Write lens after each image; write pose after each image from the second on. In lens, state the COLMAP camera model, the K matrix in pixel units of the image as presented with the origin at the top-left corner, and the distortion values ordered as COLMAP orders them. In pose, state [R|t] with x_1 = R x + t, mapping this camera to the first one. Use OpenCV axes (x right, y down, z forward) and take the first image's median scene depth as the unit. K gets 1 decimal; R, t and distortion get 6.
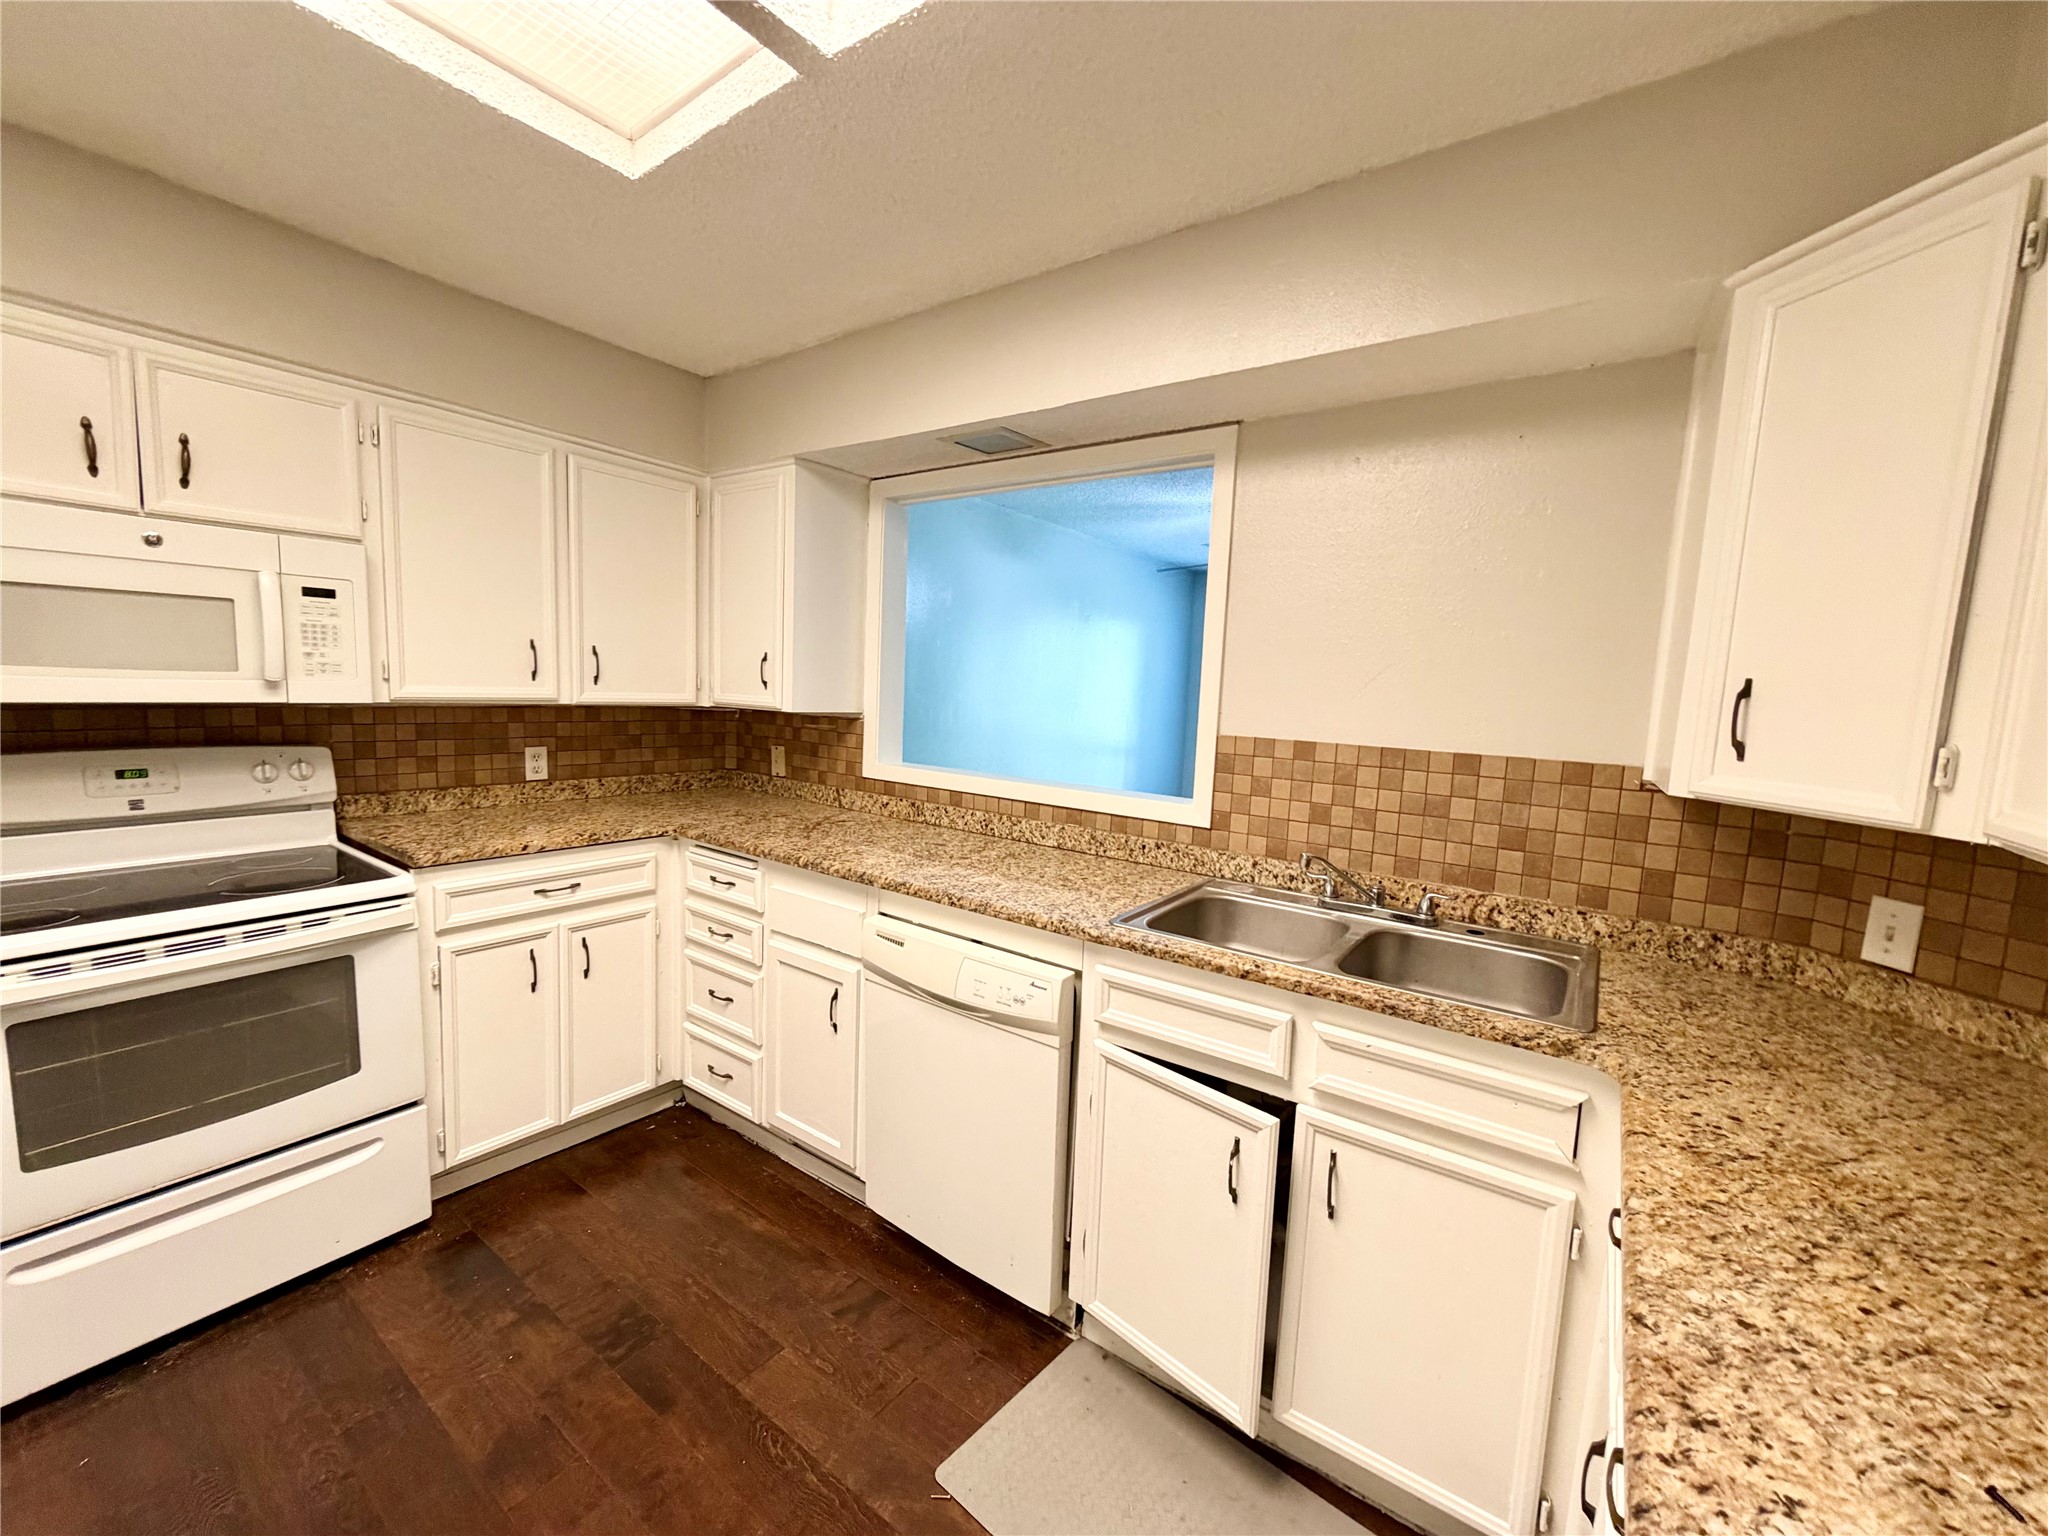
lens RADIAL K [[823.8, 0, 1024.0], [0, 823.8, 768.0], [0, 0, 1]] dist [-0.000060, -0.000126]
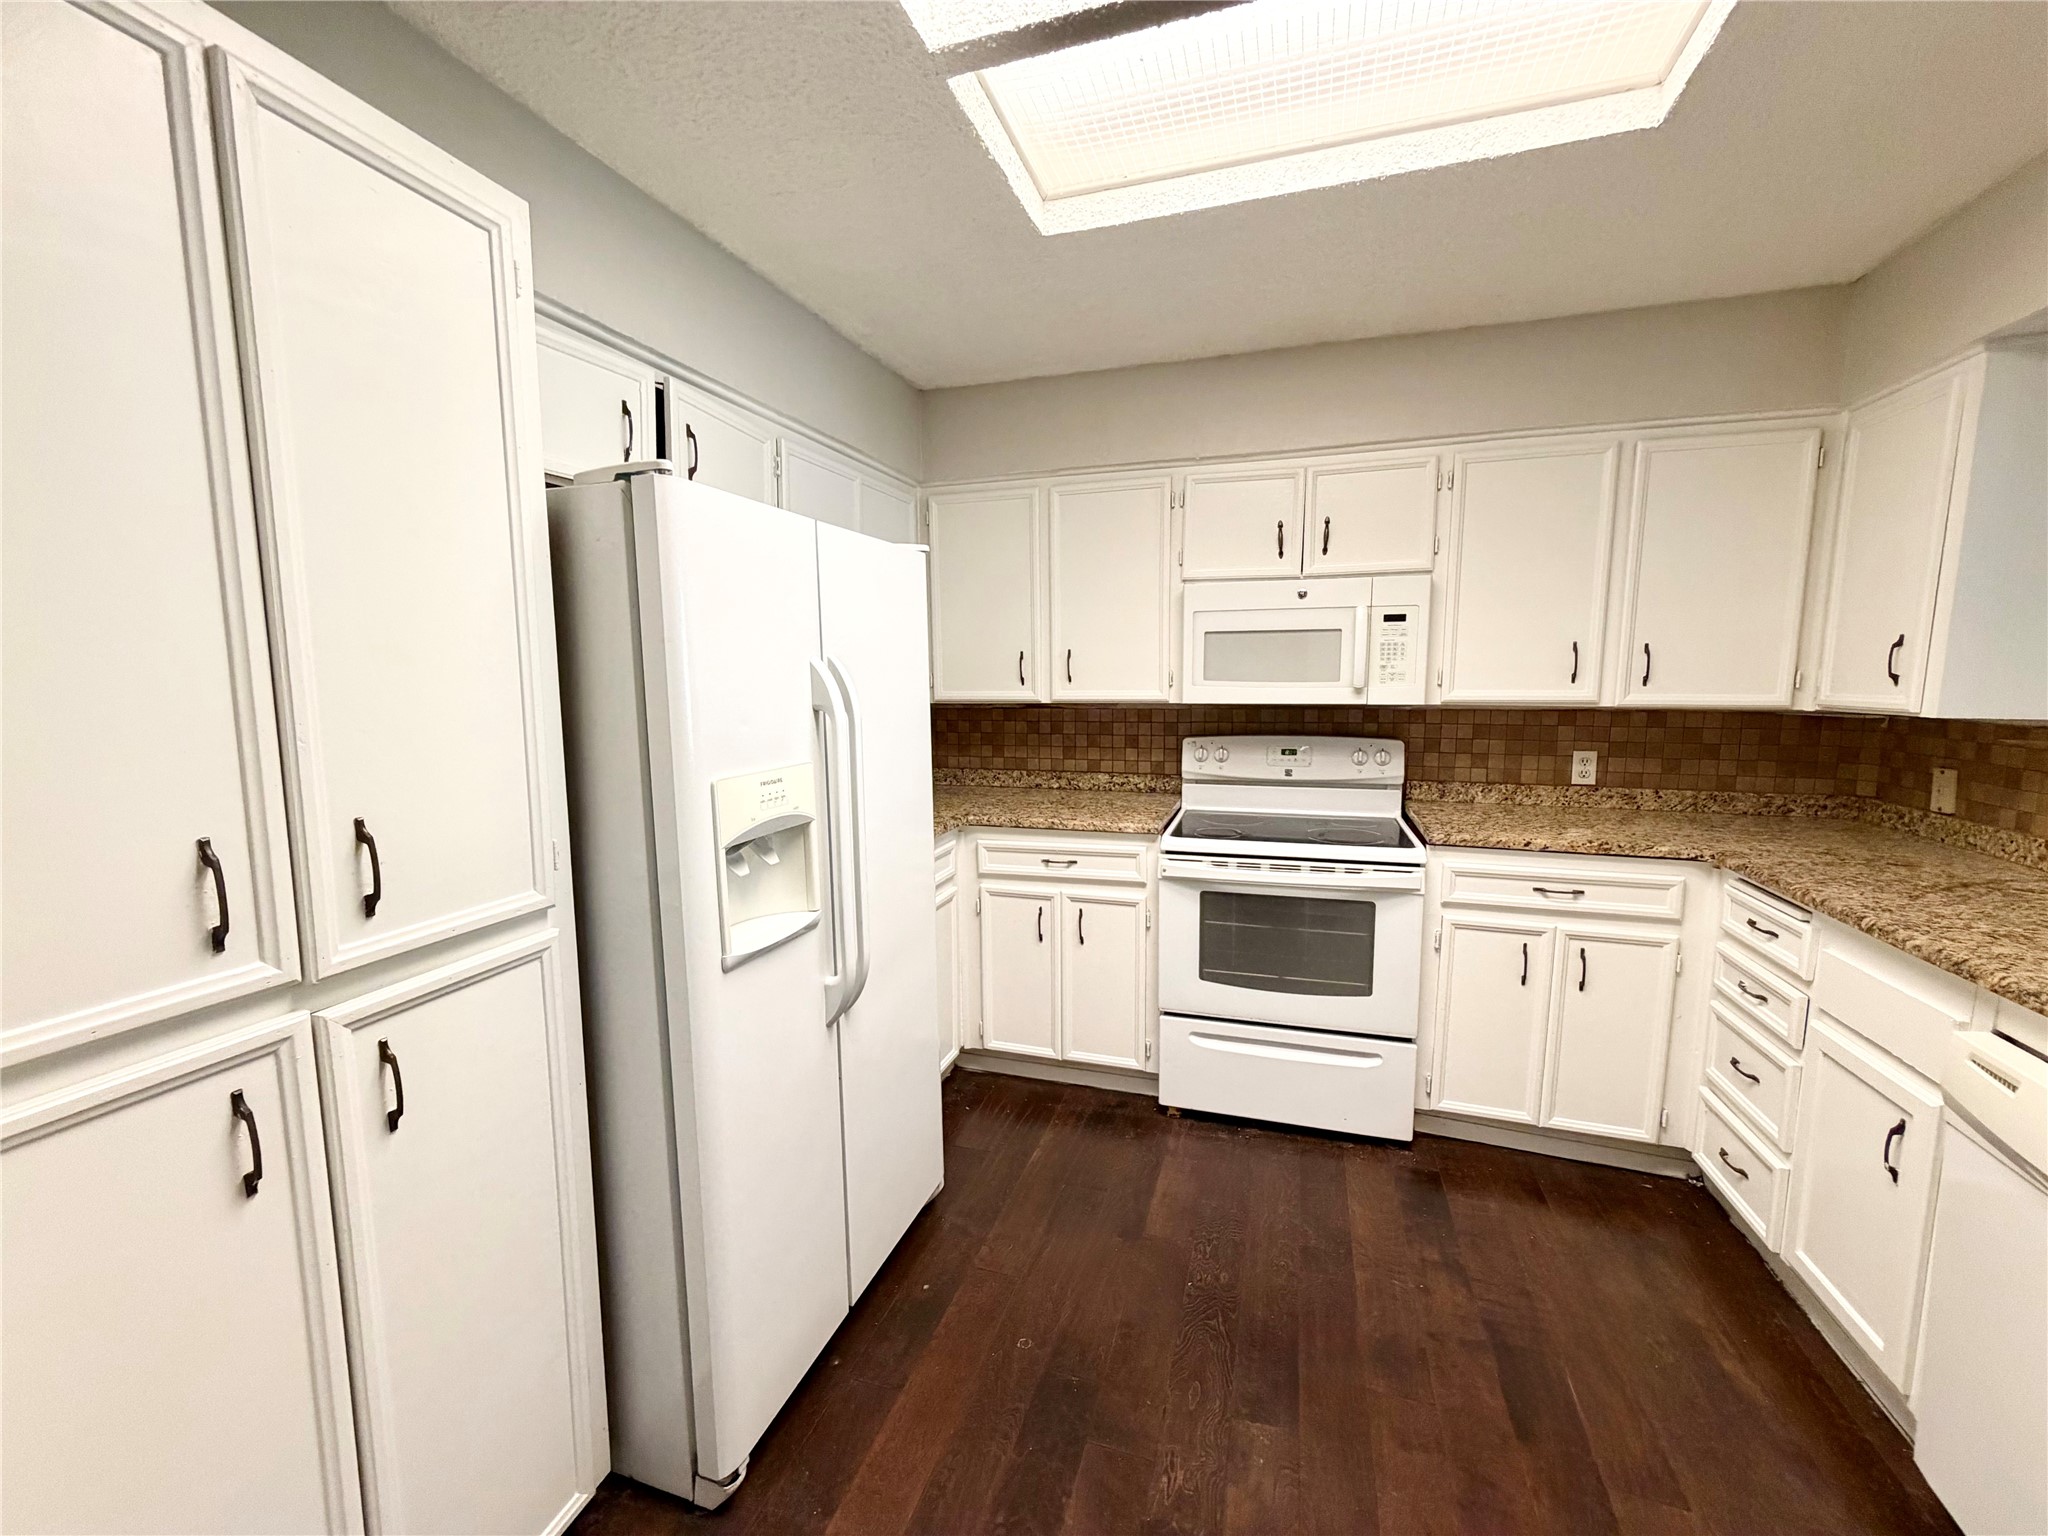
lens RADIAL K [[823.8, 0, 1024.0], [0, 823.8, 768.0], [0, 0, 1]] dist [-0.000060, -0.000126]
pose [[0.289602, 0.066069, -0.954864, 0.186275], [-0.083724, 0.995540, 0.043491, 0.009638], [0.953478, 0.067350, 0.293842, 0.085675]]
